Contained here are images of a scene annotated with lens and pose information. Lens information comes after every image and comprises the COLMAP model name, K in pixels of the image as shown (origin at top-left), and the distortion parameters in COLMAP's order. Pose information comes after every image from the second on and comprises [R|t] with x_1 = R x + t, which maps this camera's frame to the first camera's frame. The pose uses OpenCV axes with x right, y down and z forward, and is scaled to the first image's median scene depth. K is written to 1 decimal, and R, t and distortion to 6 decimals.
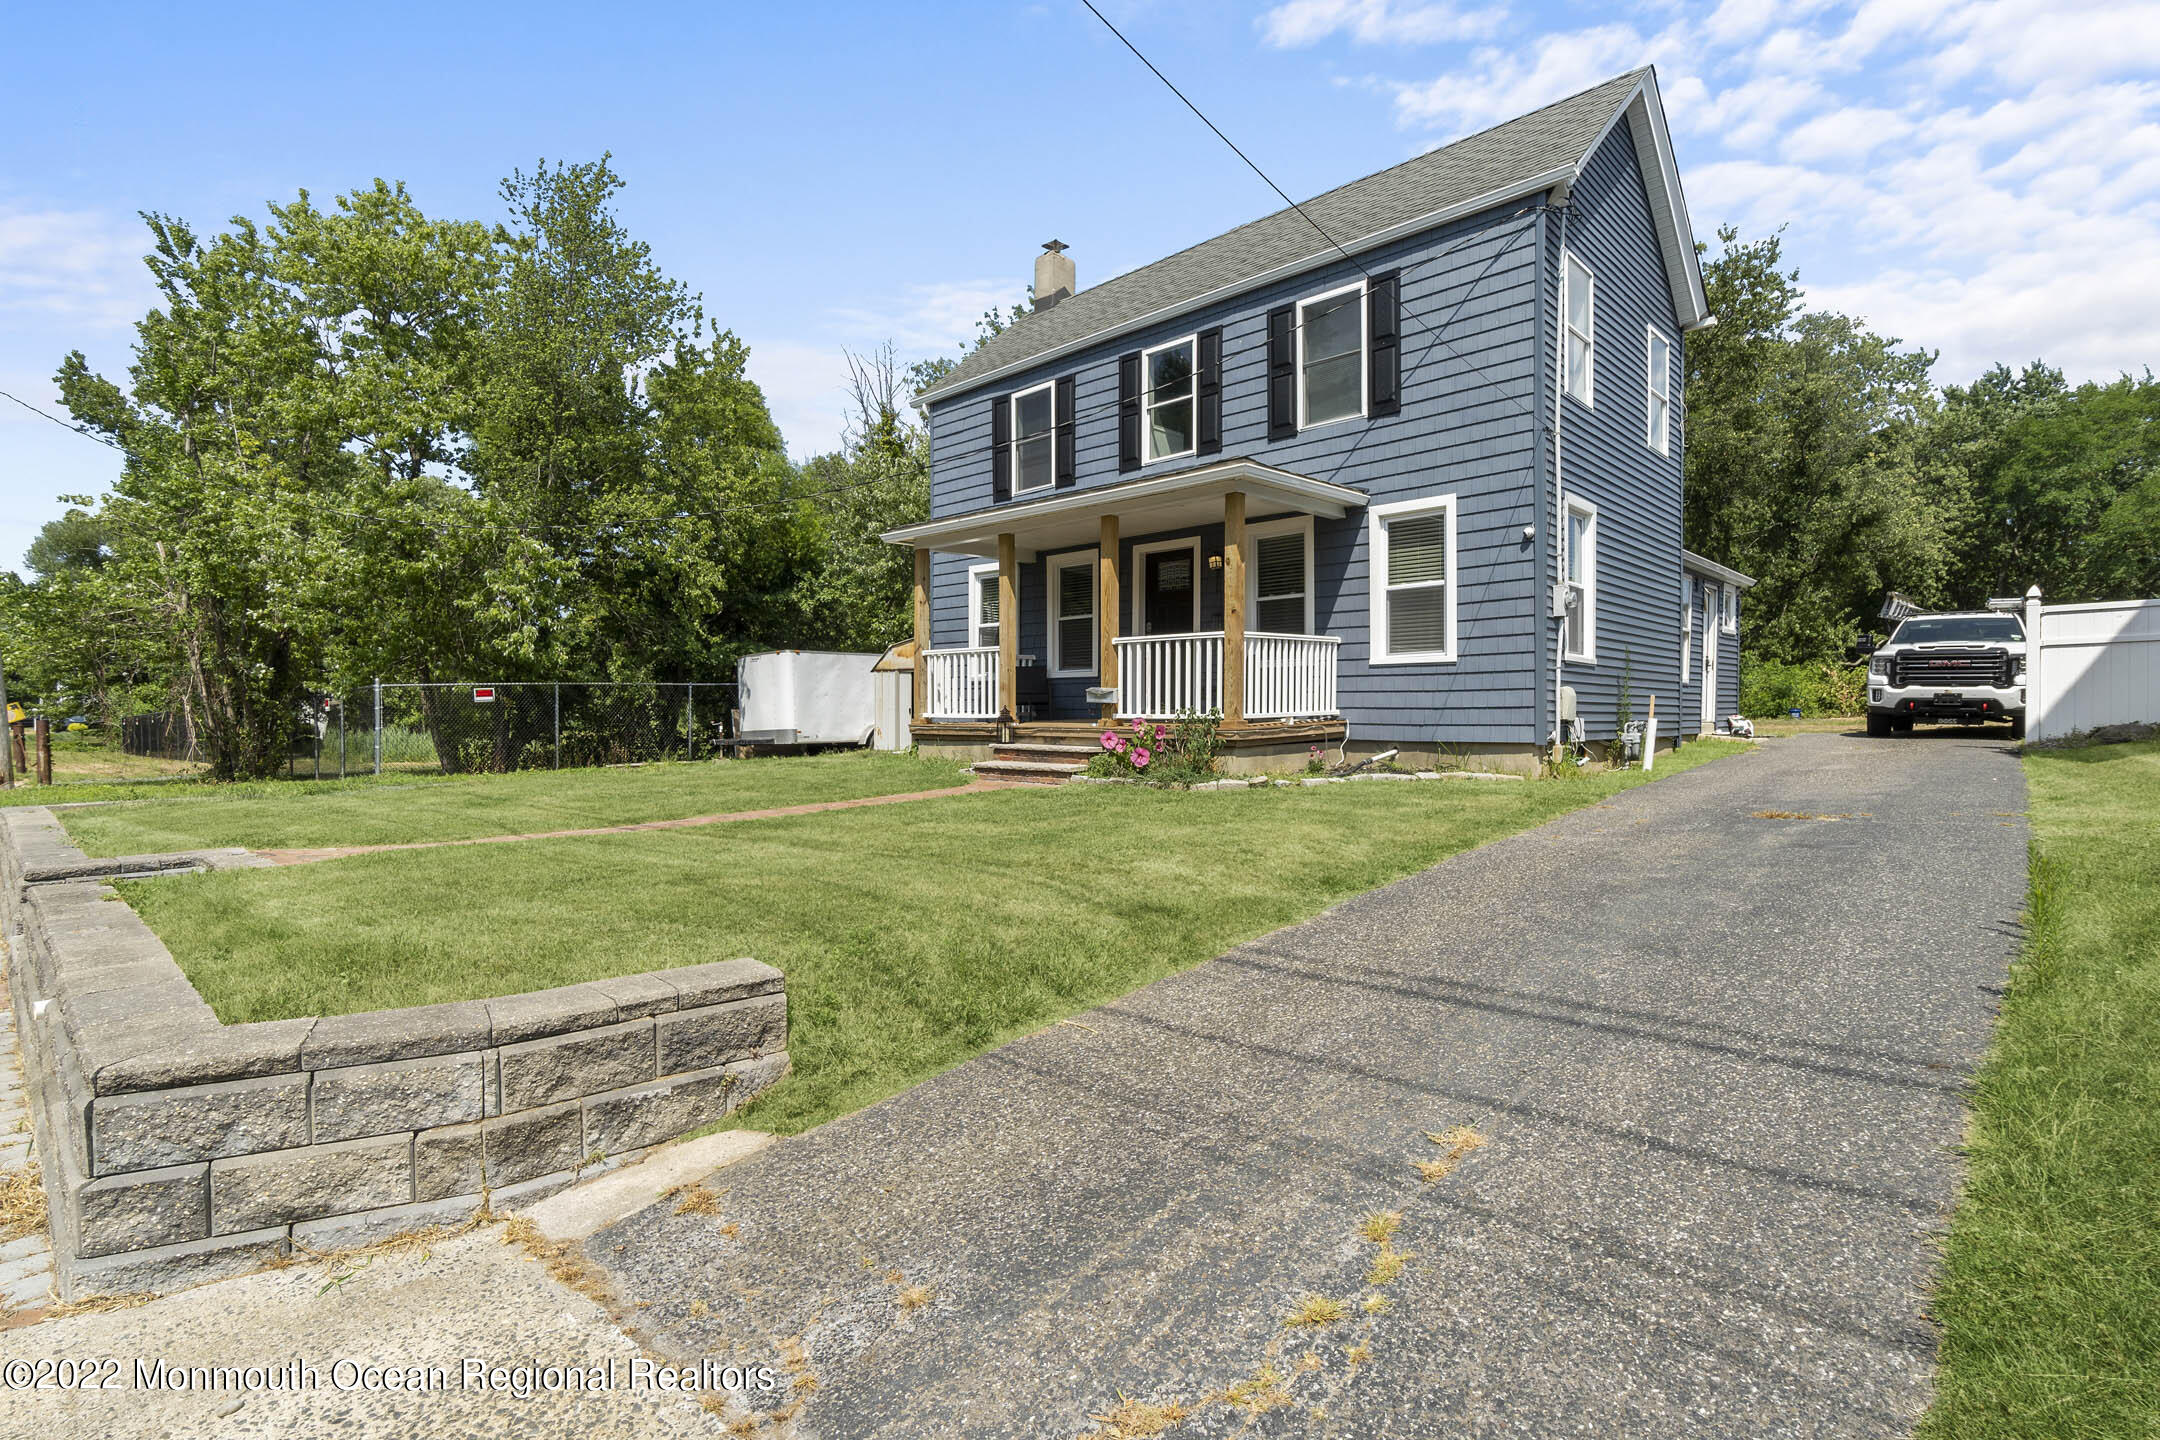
lens RADIAL K [[1055.6, 0, 1077.2], [0, 1055.6, 732.2], [0, 0, 1]] dist [0.001405, 0.000588]
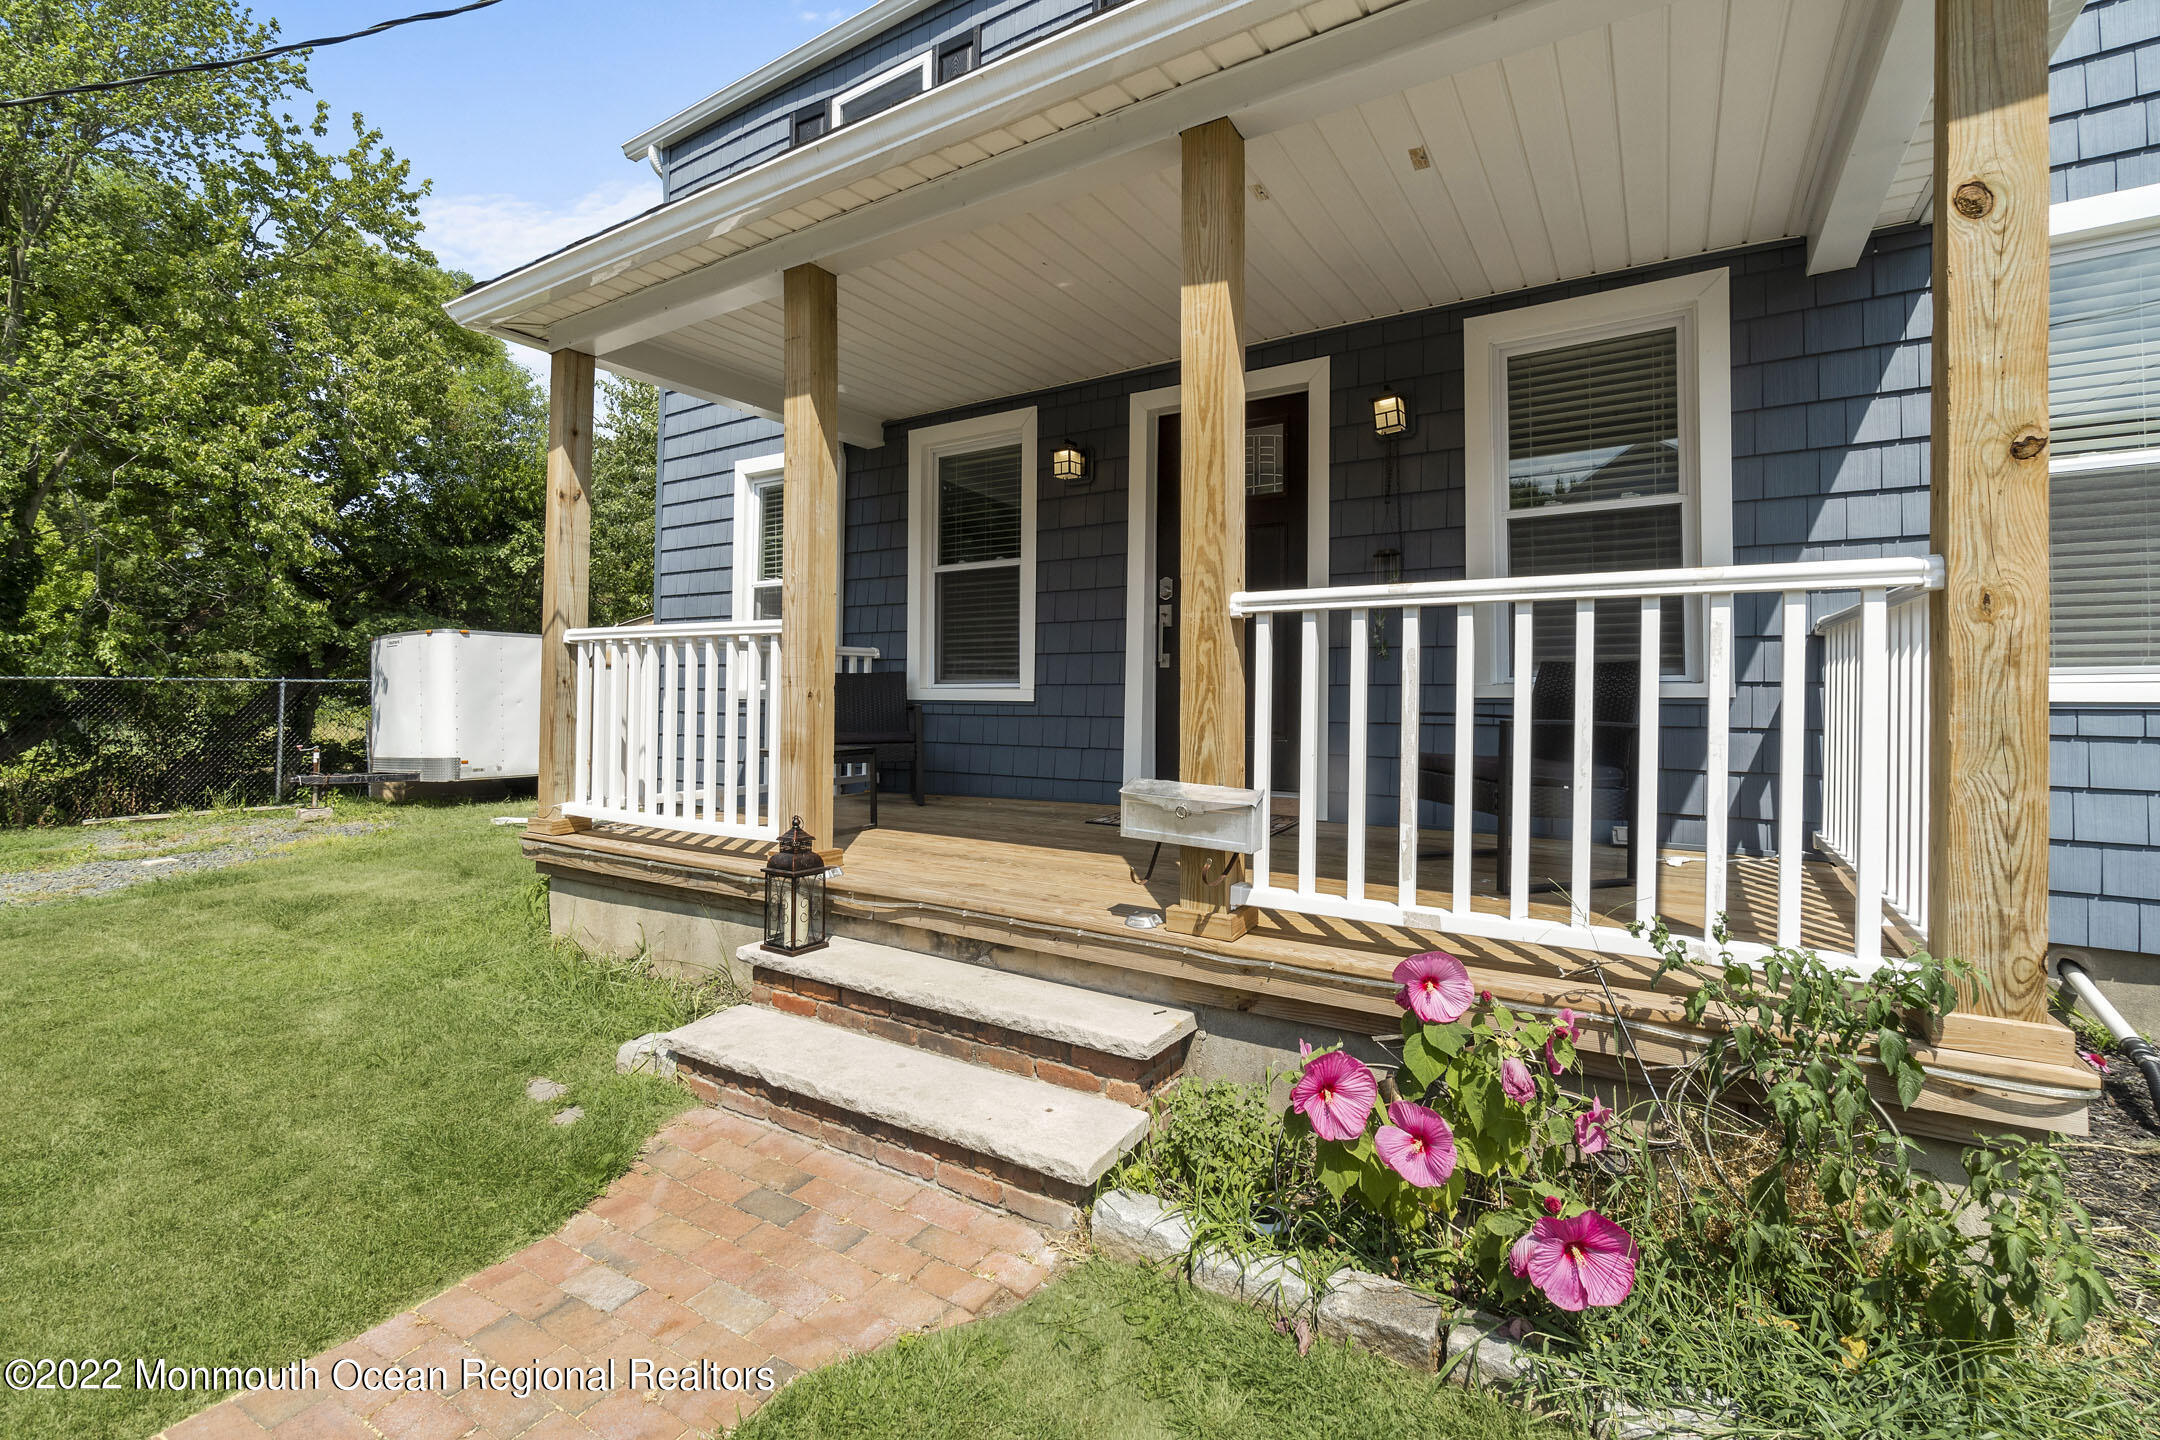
lens RADIAL K [[923.0, 0, 1077.5], [0, 923.0, 684.8], [0, 0, 1]] dist [0.005685, 0.000382]
pose [[0.978721, 0.015154, 0.204635, -0.040587], [-0.008245, 0.999368, -0.034577, -0.048756], [-0.205030, 0.032154, 0.978227, 0.656931]]
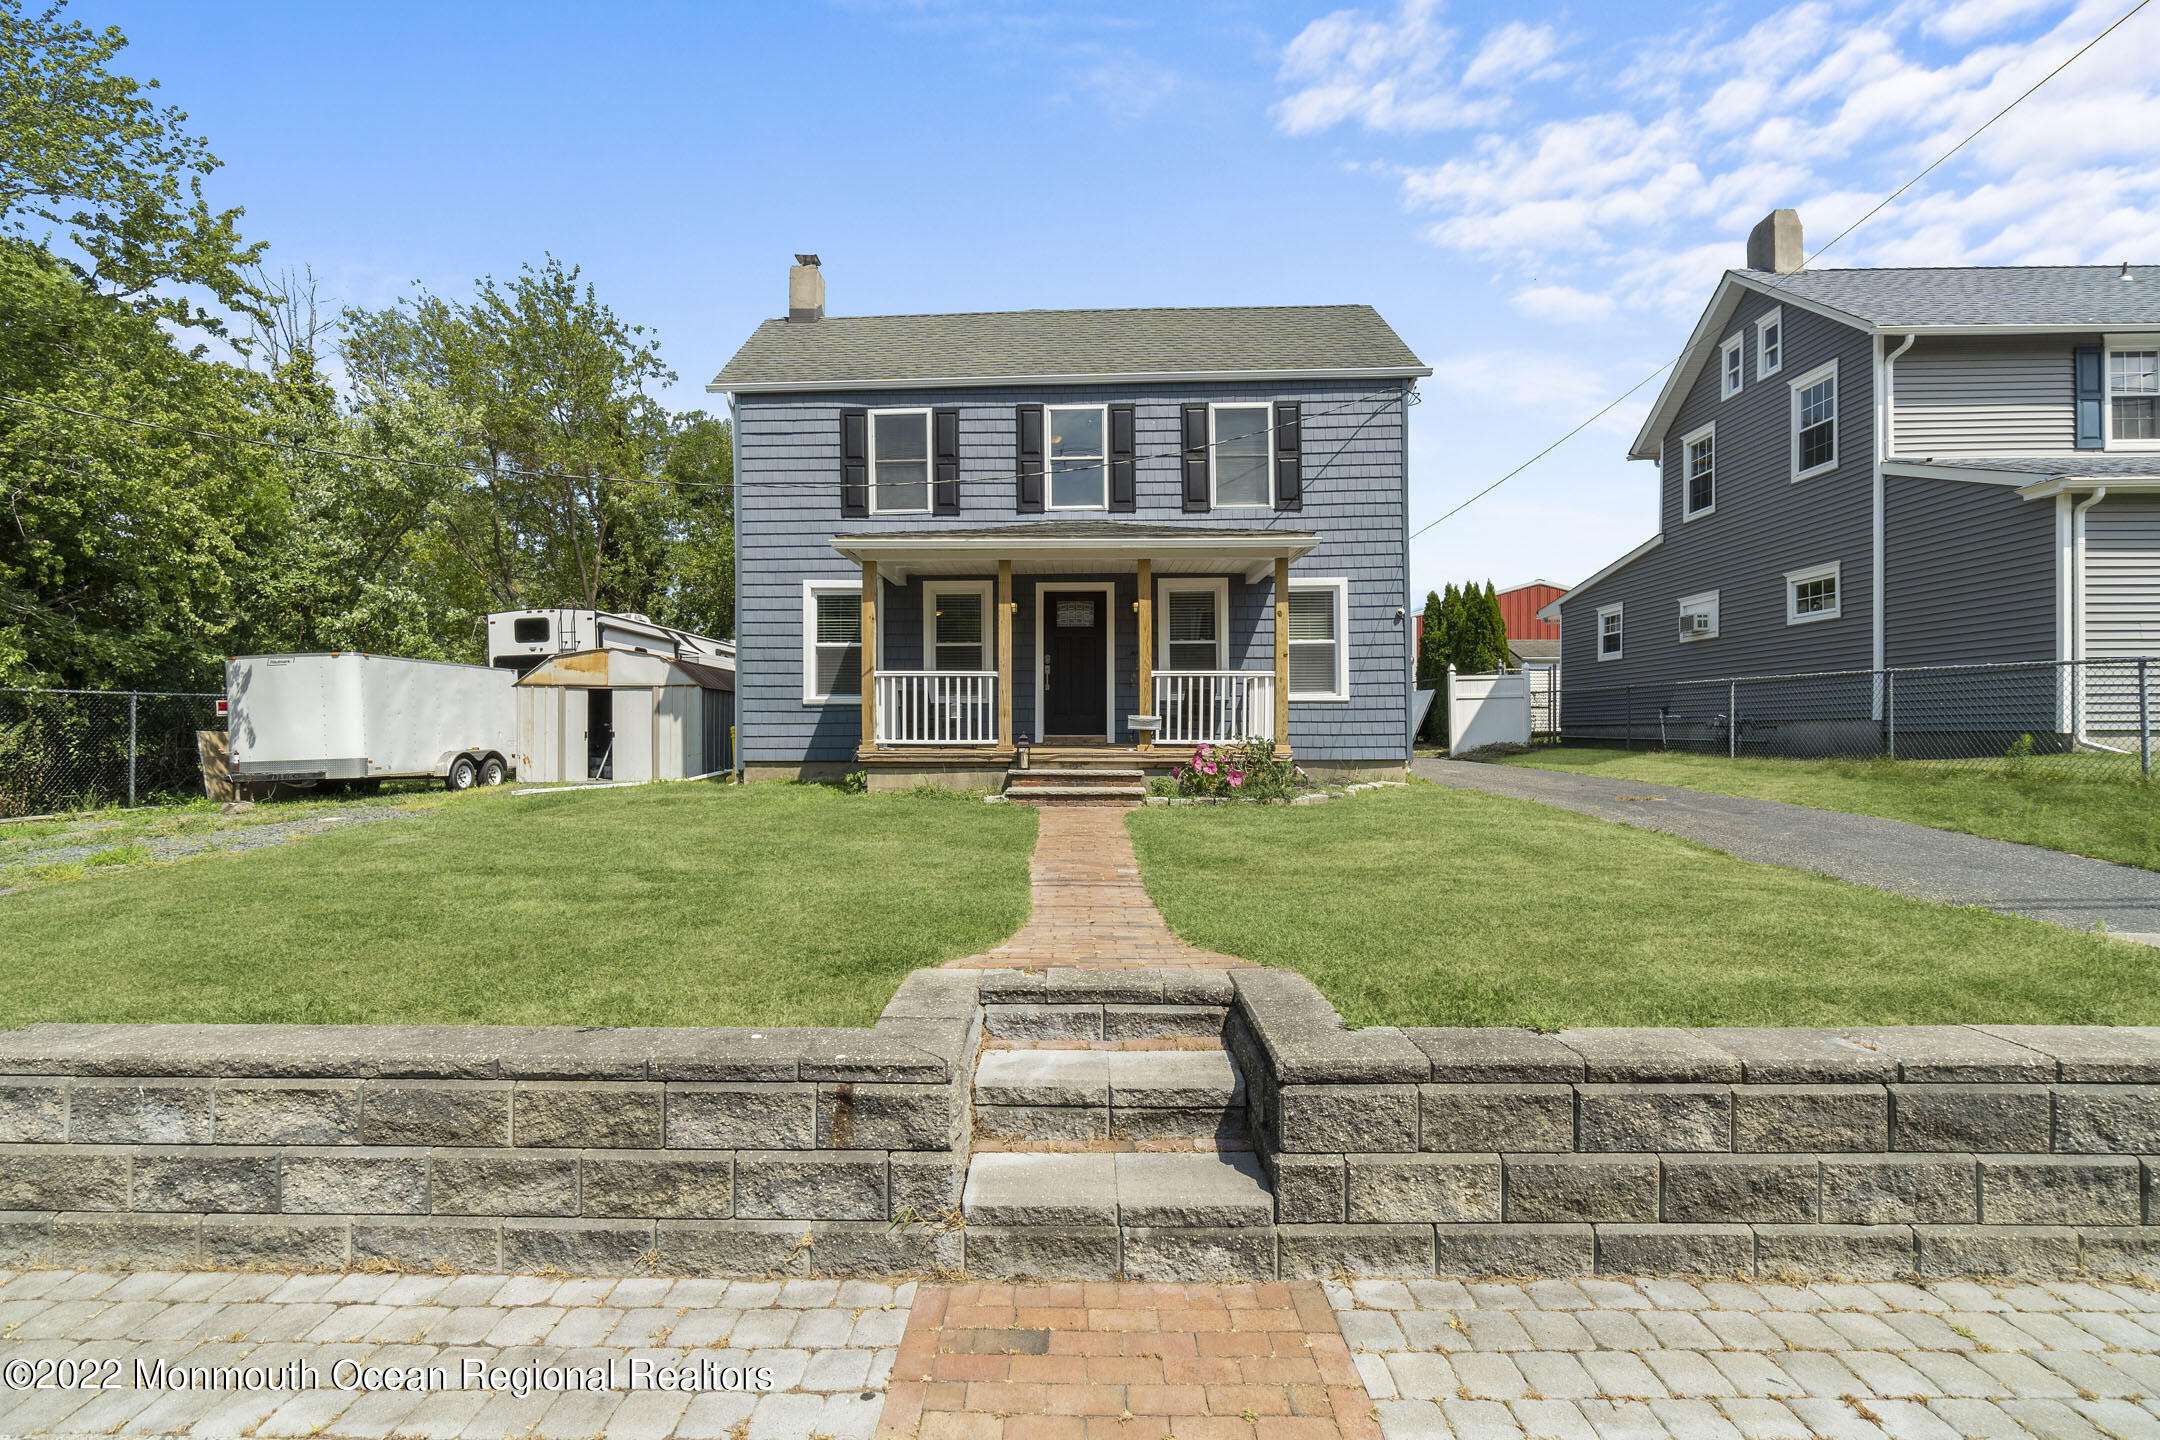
lens RADIAL K [[923.0, 0, 1064.4], [0, 923.0, 720.0], [0, 0, 1]] dist [0.005685, 0.000382]
pose [[0.738165, 0.010336, 0.674541, -0.567010], [0.011306, 0.999553, -0.027689, -0.010400], [-0.674525, 0.028065, 0.737718, 0.295043]]
